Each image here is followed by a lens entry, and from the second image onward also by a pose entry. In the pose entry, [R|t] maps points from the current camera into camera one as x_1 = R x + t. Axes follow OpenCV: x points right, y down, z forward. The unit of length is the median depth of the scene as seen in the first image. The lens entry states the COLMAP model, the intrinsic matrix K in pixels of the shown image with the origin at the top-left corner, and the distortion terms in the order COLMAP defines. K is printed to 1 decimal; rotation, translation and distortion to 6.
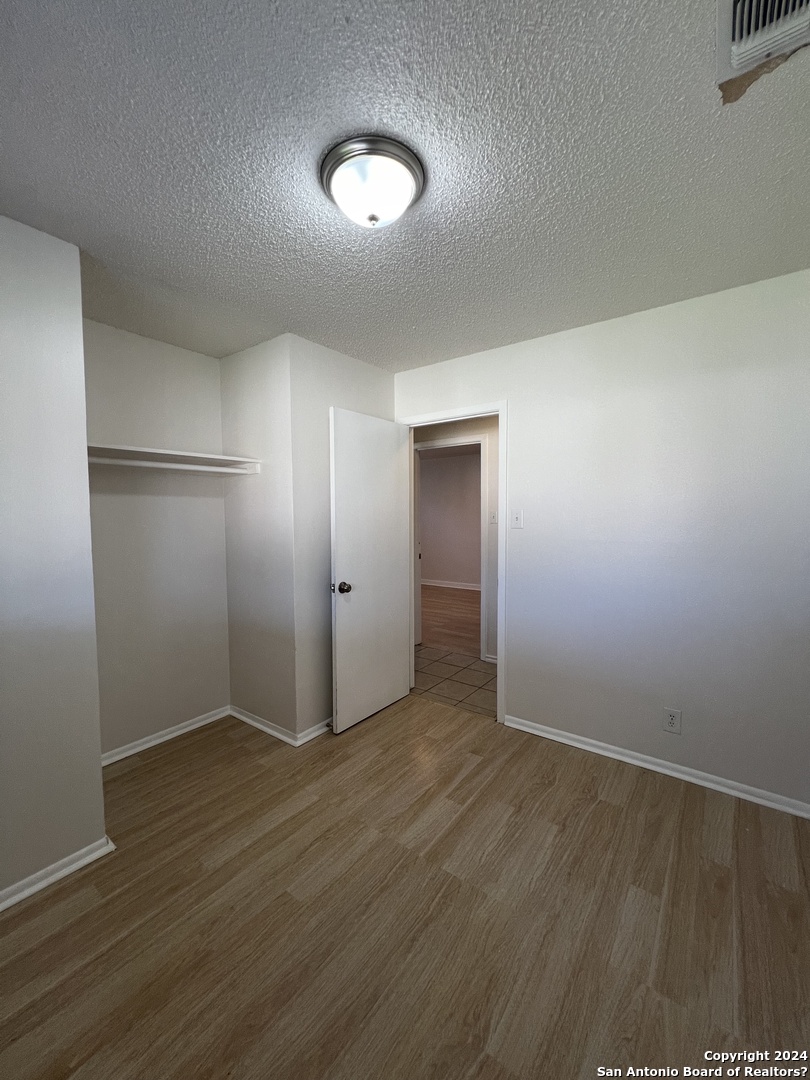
lens RADIAL K [[430.1, 0, 406.1], [0, 430.1, 535.8], [0, 0, 1]] dist [0.000957, 0.000355]
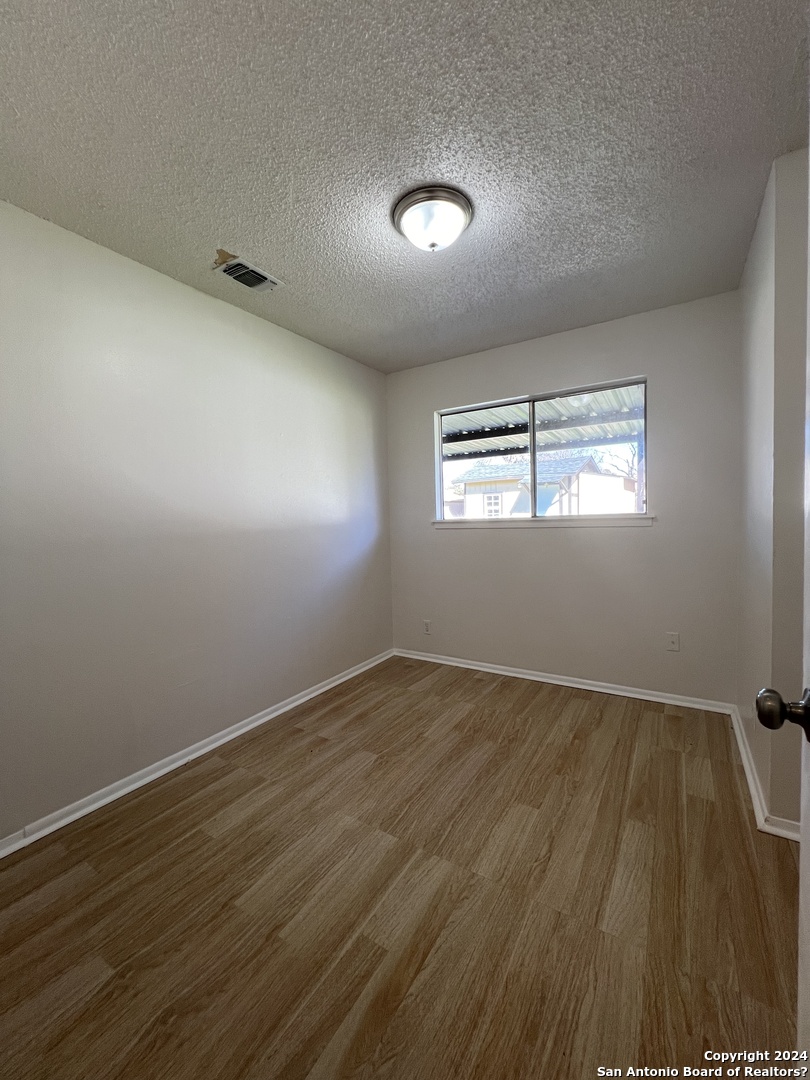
lens RADIAL K [[430.1, 0, 406.1], [0, 430.1, 535.8], [0, 0, 1]] dist [0.000957, 0.000355]
pose [[-0.996157, 0.038704, -0.078572, 0.109214], [0.030711, 0.994462, 0.100507, 0.002321], [0.082027, 0.097707, -0.991829, 1.815319]]
